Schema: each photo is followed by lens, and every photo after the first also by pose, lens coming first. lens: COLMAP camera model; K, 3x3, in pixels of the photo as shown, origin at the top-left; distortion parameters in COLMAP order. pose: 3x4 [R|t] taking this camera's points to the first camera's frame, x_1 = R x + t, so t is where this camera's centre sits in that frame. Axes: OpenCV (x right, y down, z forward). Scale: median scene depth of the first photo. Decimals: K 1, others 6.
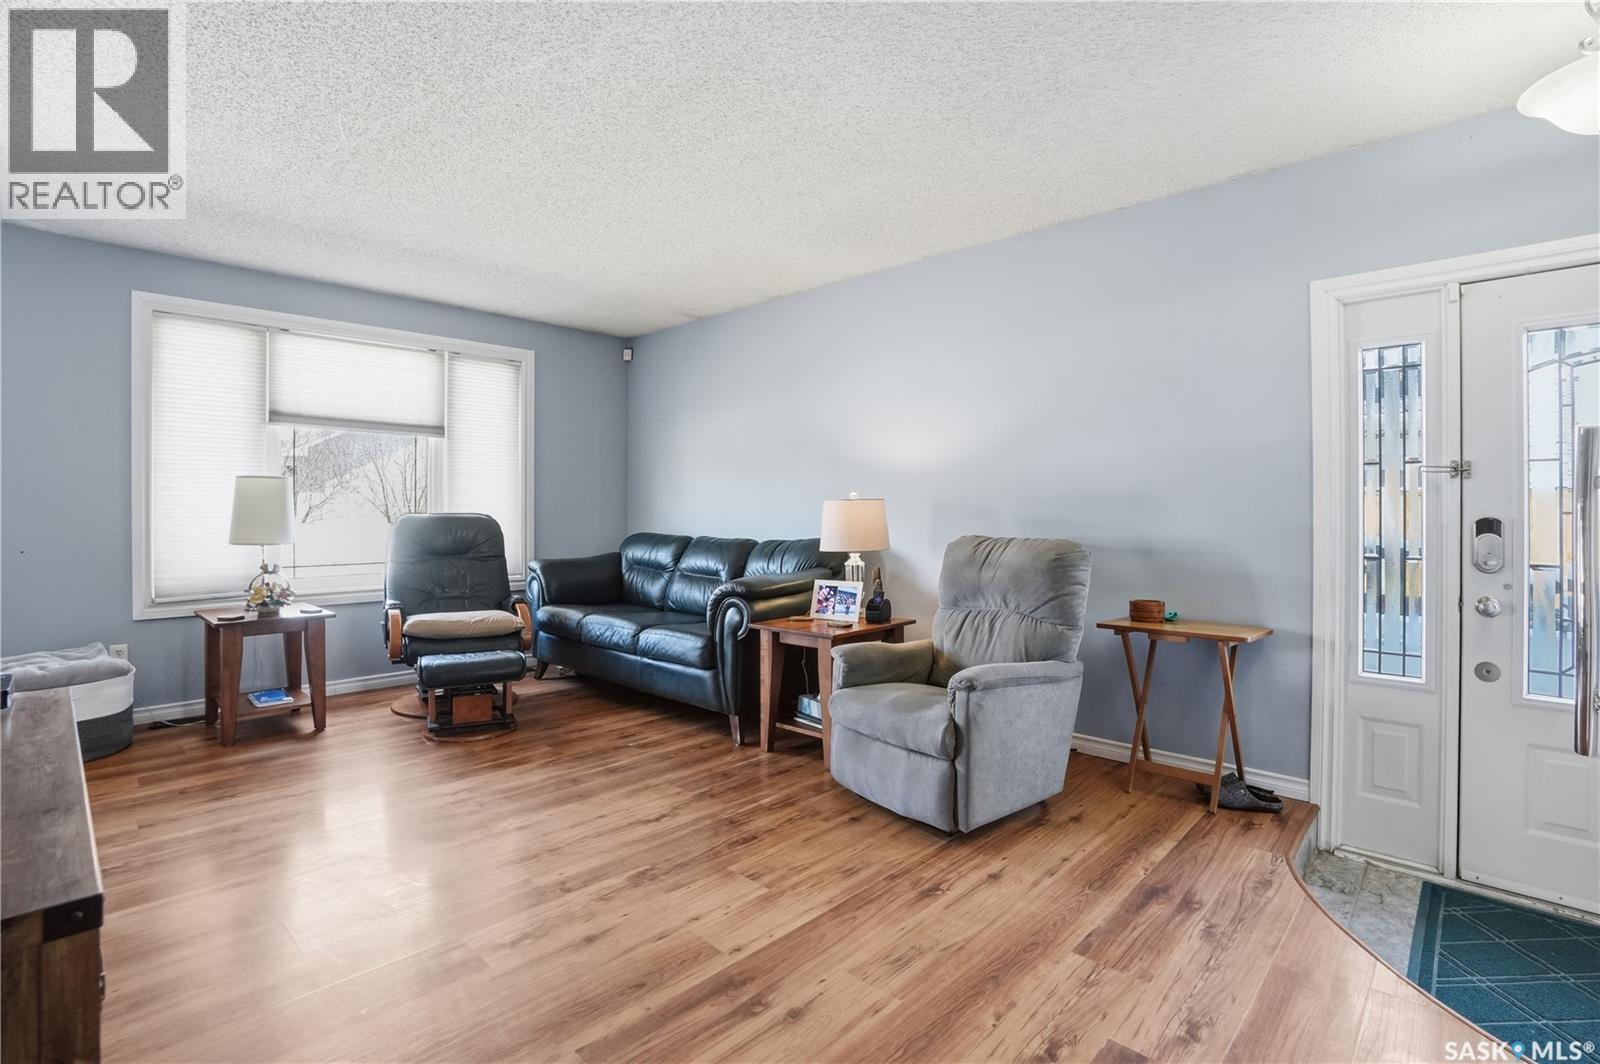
lens RADIAL K [[753.4, 0, 800.9], [0, 753.4, 521.0], [0, 0, 1]] dist [-0.071636, 0.029348]
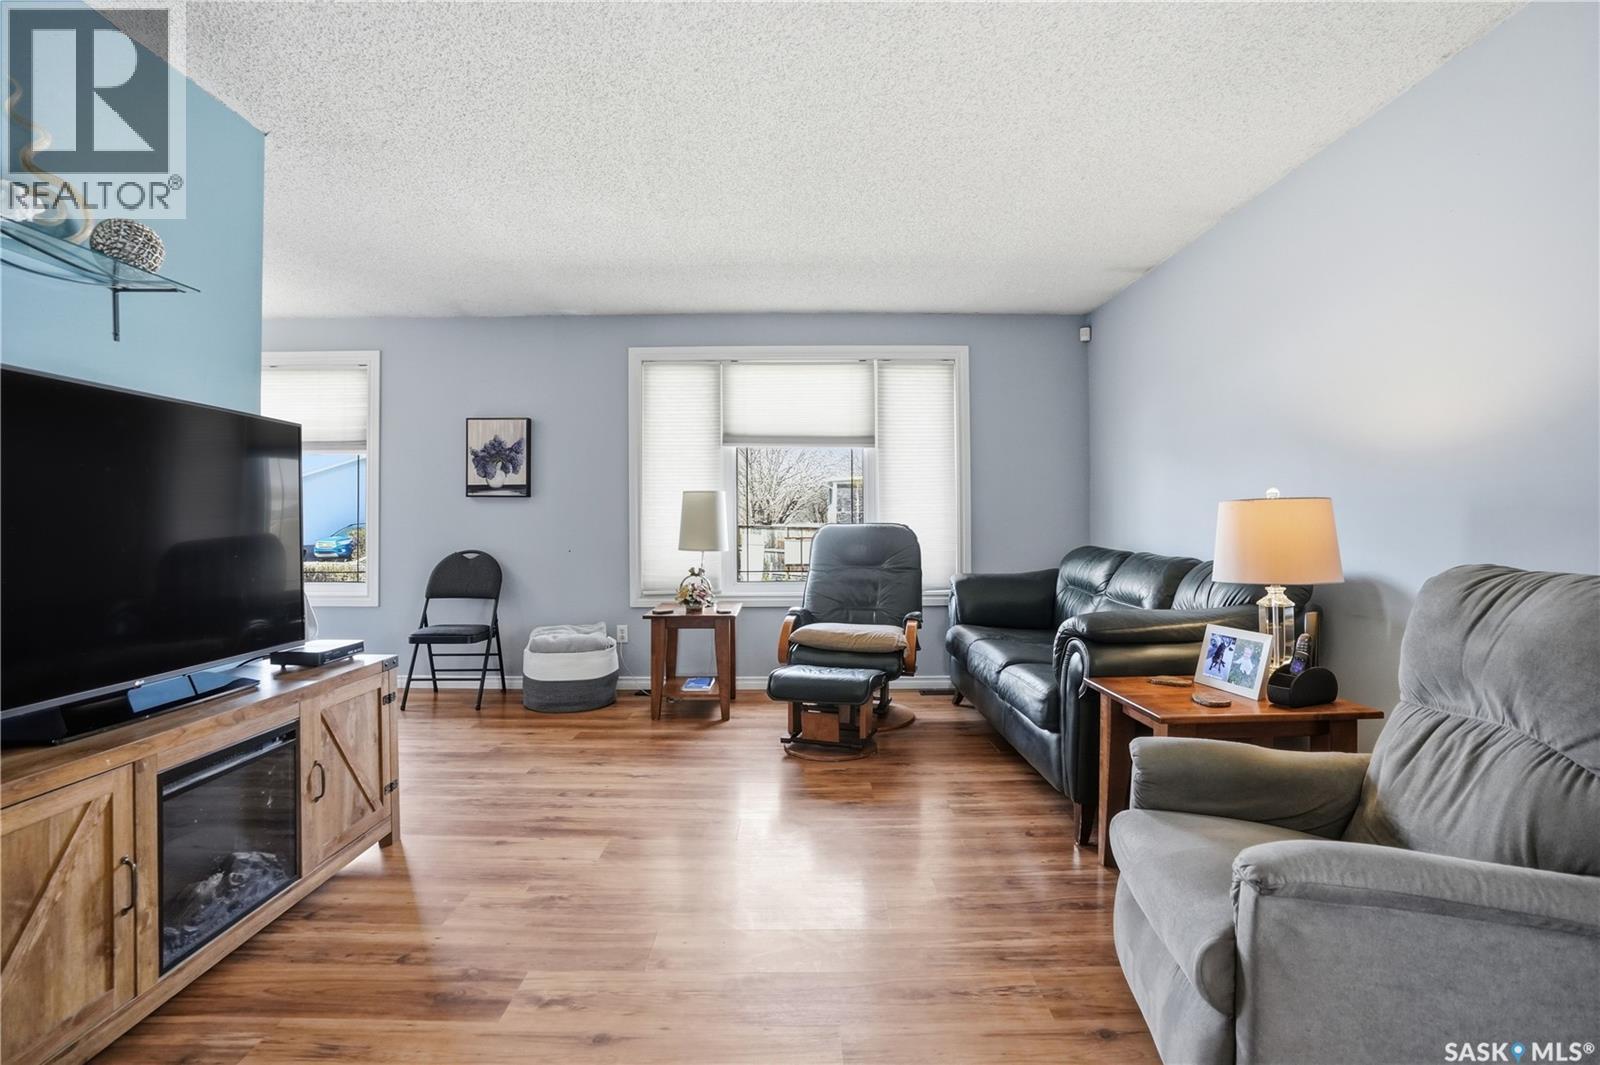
lens RADIAL K [[753.4, 0, 800.9], [0, 753.4, 521.5], [0, 0, 1]] dist [-0.071636, 0.029348]
pose [[0.690505, -0.002949, -0.723322, 0.257056], [-0.005529, 0.999941, -0.009356, -0.002802], [0.723306, 0.010460, 0.690448, 0.329051]]
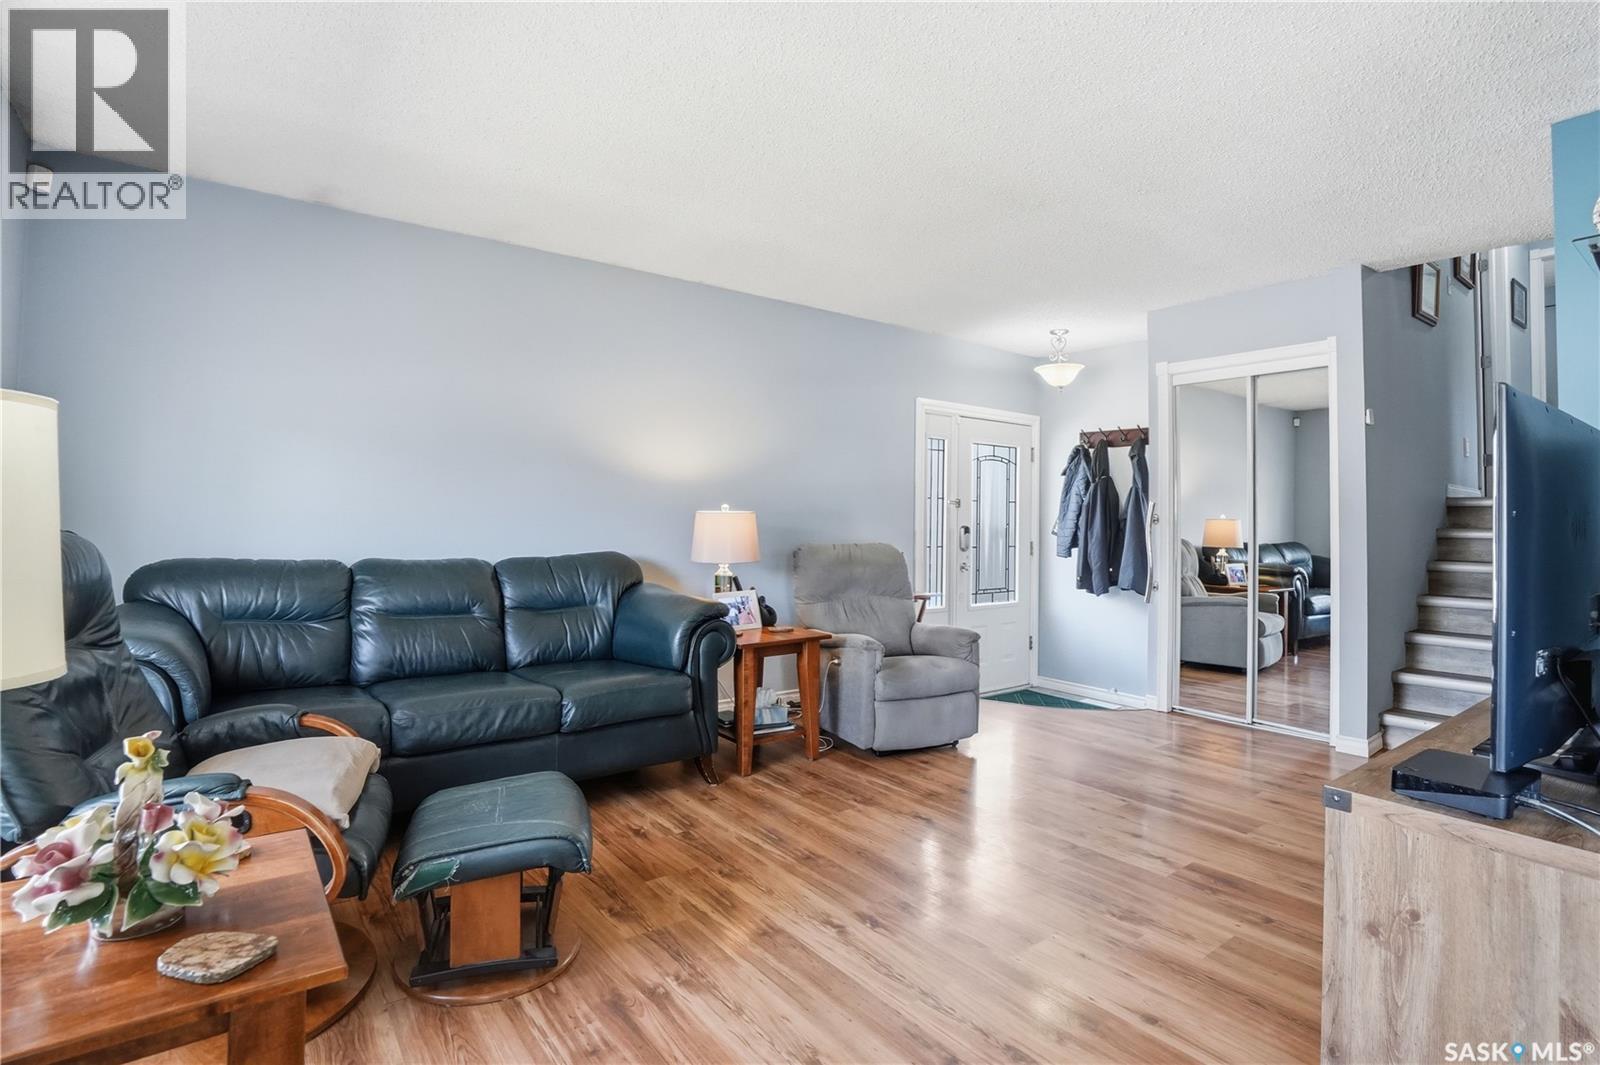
lens RADIAL K [[794.7, 0, 805.8], [0, 794.7, 511.9], [0, 0, 1]] dist [-0.077622, 0.036814]
pose [[0.158481, 0.004201, 0.987353, -1.044385], [-0.005946, 0.999977, -0.003300, -0.026949], [-0.987344, -0.005348, 0.158502, 0.777990]]
